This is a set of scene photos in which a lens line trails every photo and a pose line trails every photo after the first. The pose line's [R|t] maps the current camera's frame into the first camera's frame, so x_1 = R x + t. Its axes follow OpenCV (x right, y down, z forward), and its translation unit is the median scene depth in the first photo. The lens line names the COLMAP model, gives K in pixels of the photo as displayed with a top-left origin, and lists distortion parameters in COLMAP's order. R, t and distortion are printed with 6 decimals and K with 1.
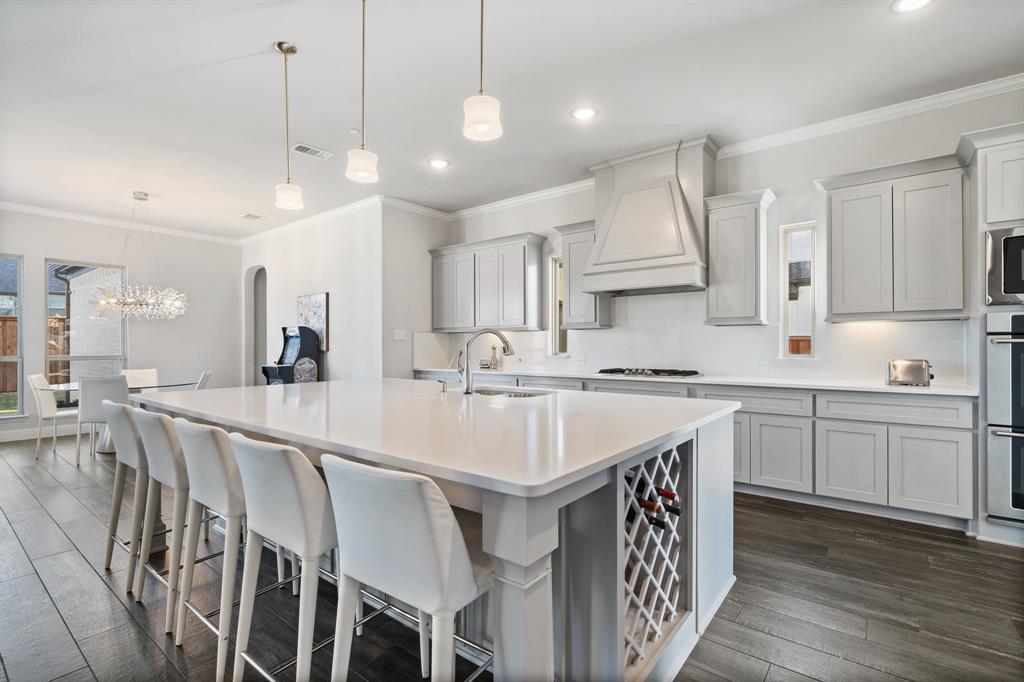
lens RADIAL K [[475.7, 0, 510.0], [0, 475.7, 347.3], [0, 0, 1]] dist [-0.004952, 0.000091]
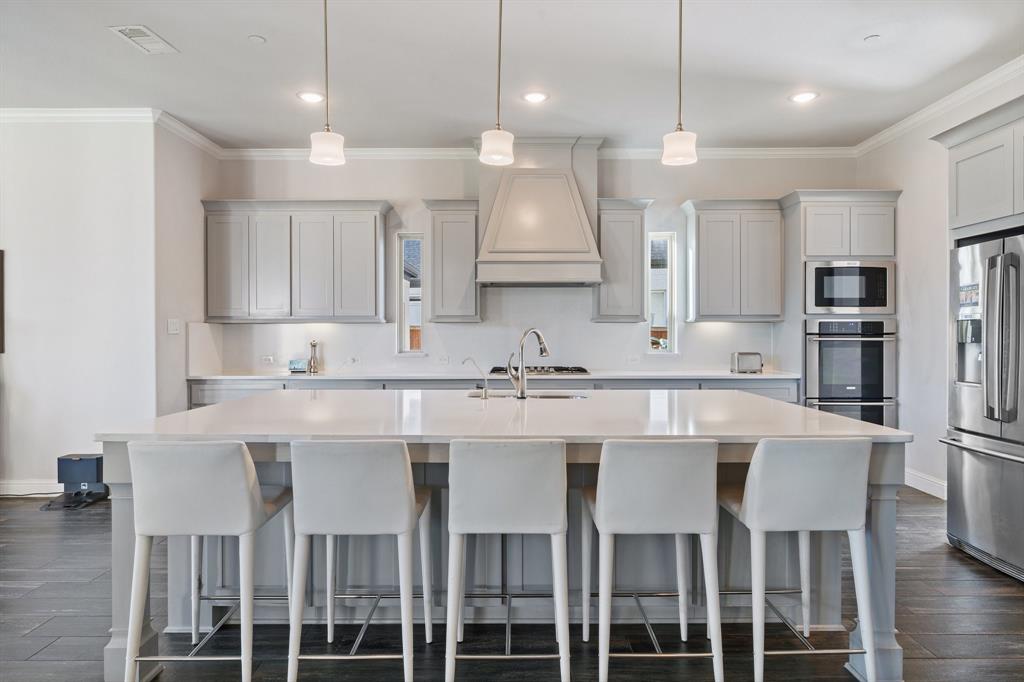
lens RADIAL K [[650.9, 0, 512.0], [0, 650.9, 341.0], [0, 0, 1]] dist [-0.009021, -0.003132]
pose [[0.785771, -0.006174, 0.618487, -0.578614], [0.002957, 0.999976, 0.006225, -0.014500], [-0.618510, -0.003063, 0.785771, 0.012758]]
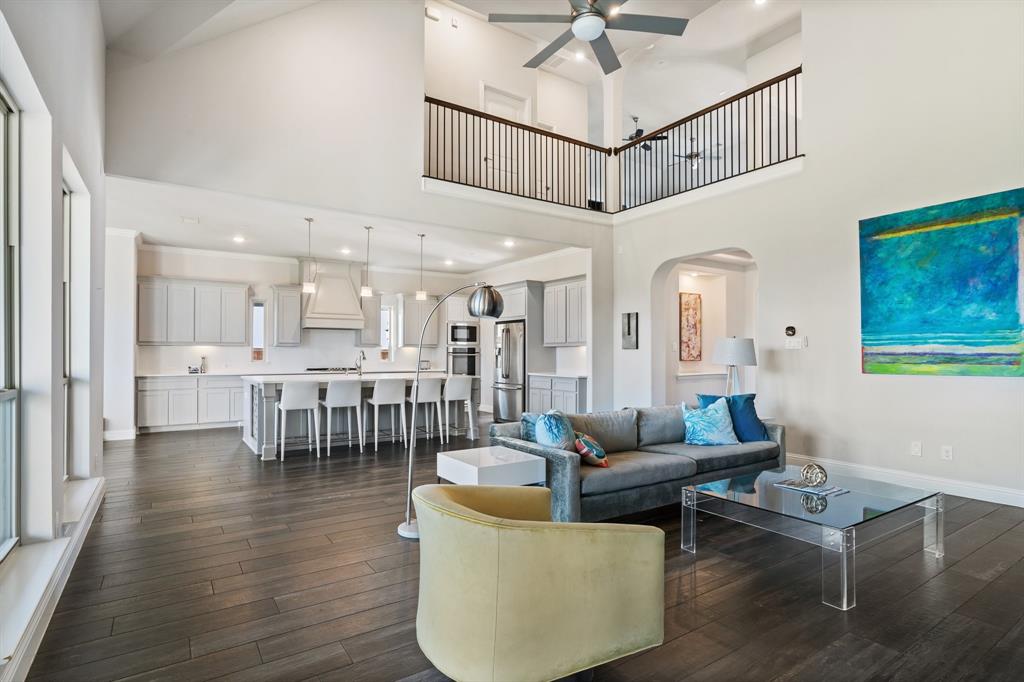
lens RADIAL K [[525.4, 0, 515.5], [0, 525.4, 350.7], [0, 0, 1]] dist [-0.001450, -0.000243]
pose [[0.304771, 0.009200, 0.952381, -1.644569], [0.003069, 0.999939, -0.010642, 0.000214], [-0.952421, 0.006166, 0.304724, -0.423457]]
